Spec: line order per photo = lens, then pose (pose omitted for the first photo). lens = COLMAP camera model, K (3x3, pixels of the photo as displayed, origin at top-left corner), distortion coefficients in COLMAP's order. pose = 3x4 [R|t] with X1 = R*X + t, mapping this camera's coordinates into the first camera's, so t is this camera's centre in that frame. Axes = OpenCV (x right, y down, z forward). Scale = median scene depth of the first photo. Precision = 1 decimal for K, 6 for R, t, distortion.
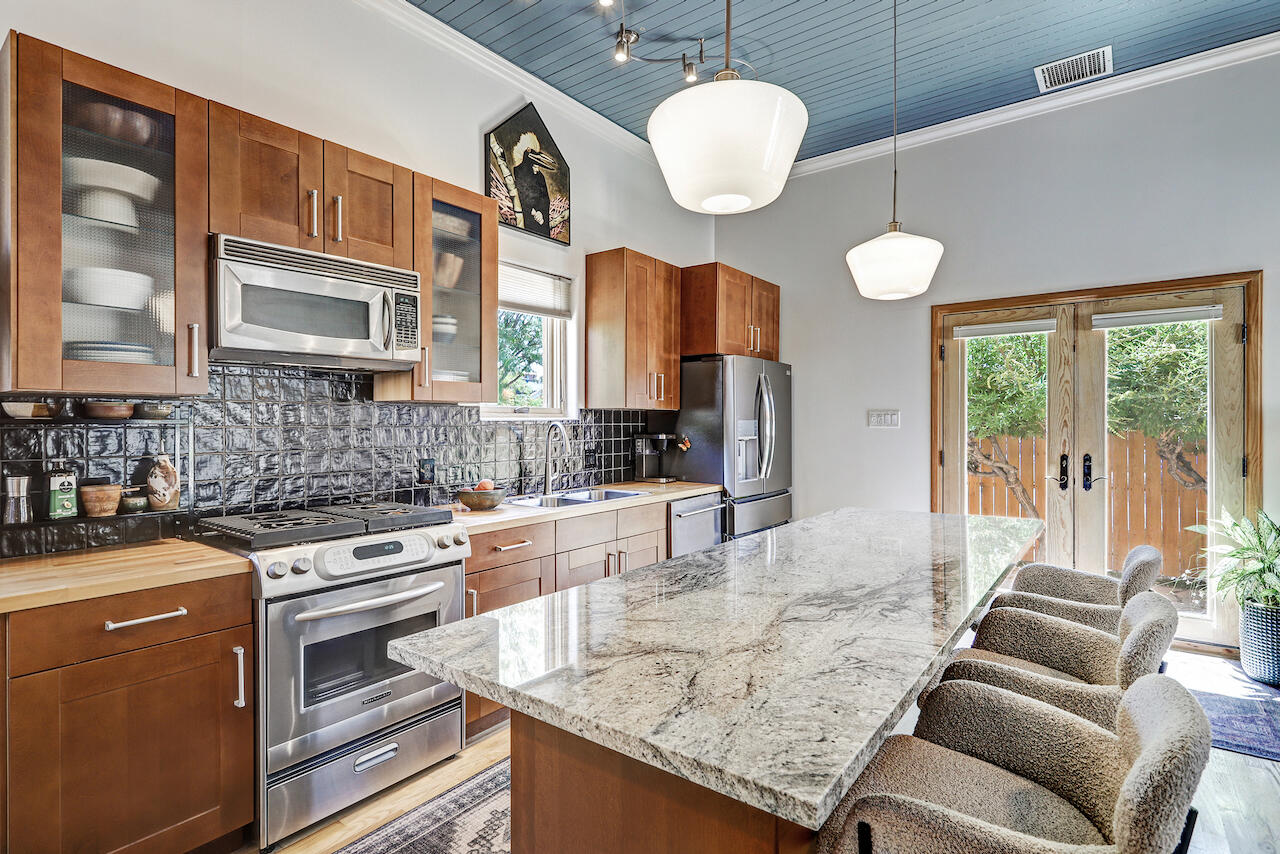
lens RADIAL K [[624.7, 0, 641.4], [0, 624.7, 426.2], [0, 0, 1]] dist [0.004265, 0.000577]
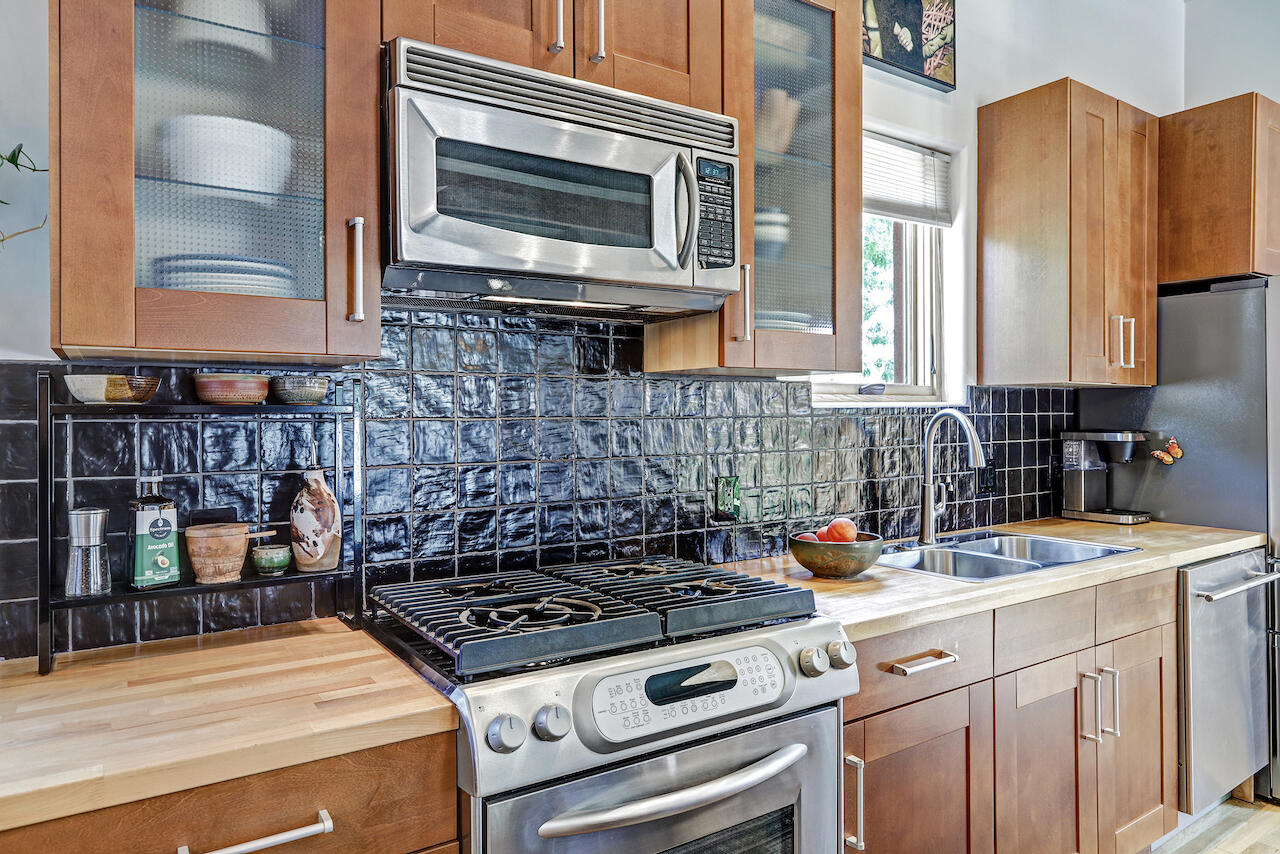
lens RADIAL K [[818.8, 0, 640.5], [0, 818.8, 421.2], [0, 0, 1]] dist [-0.003609, 0.003412]
pose [[0.946186, -0.000636, -0.323623, -0.253301], [0.001650, 0.999995, 0.002857, 0.001396], [0.323619, -0.003238, 0.946182, 0.401861]]
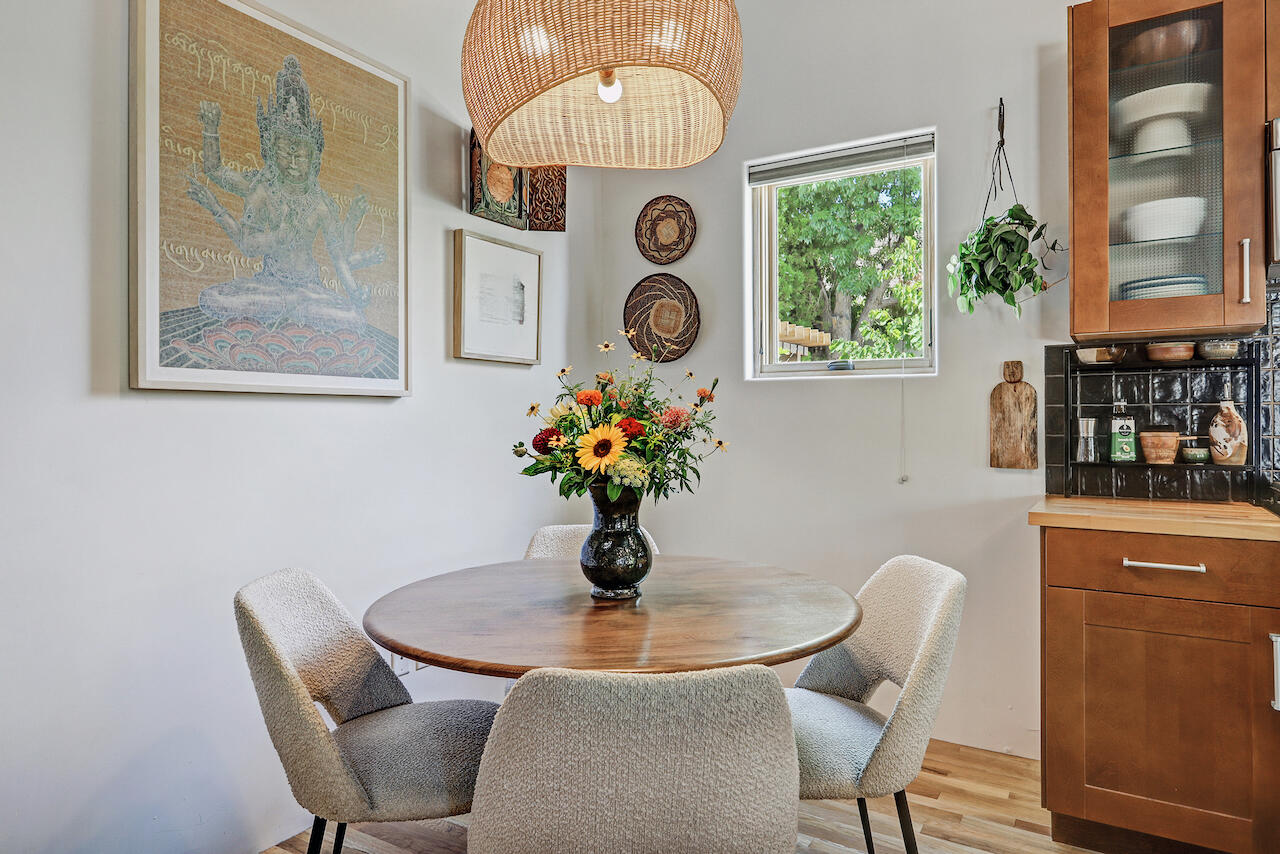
lens RADIAL K [[783.0, 0, 640.5], [0, 783.0, 415.5], [0, 0, 1]] dist [0.004423, 0.002576]
pose [[0.112477, -0.005454, -0.993639, 0.210279], [-0.001528, 0.999983, -0.005661, 0.070749], [0.993653, 0.002155, 0.112467, 0.077995]]
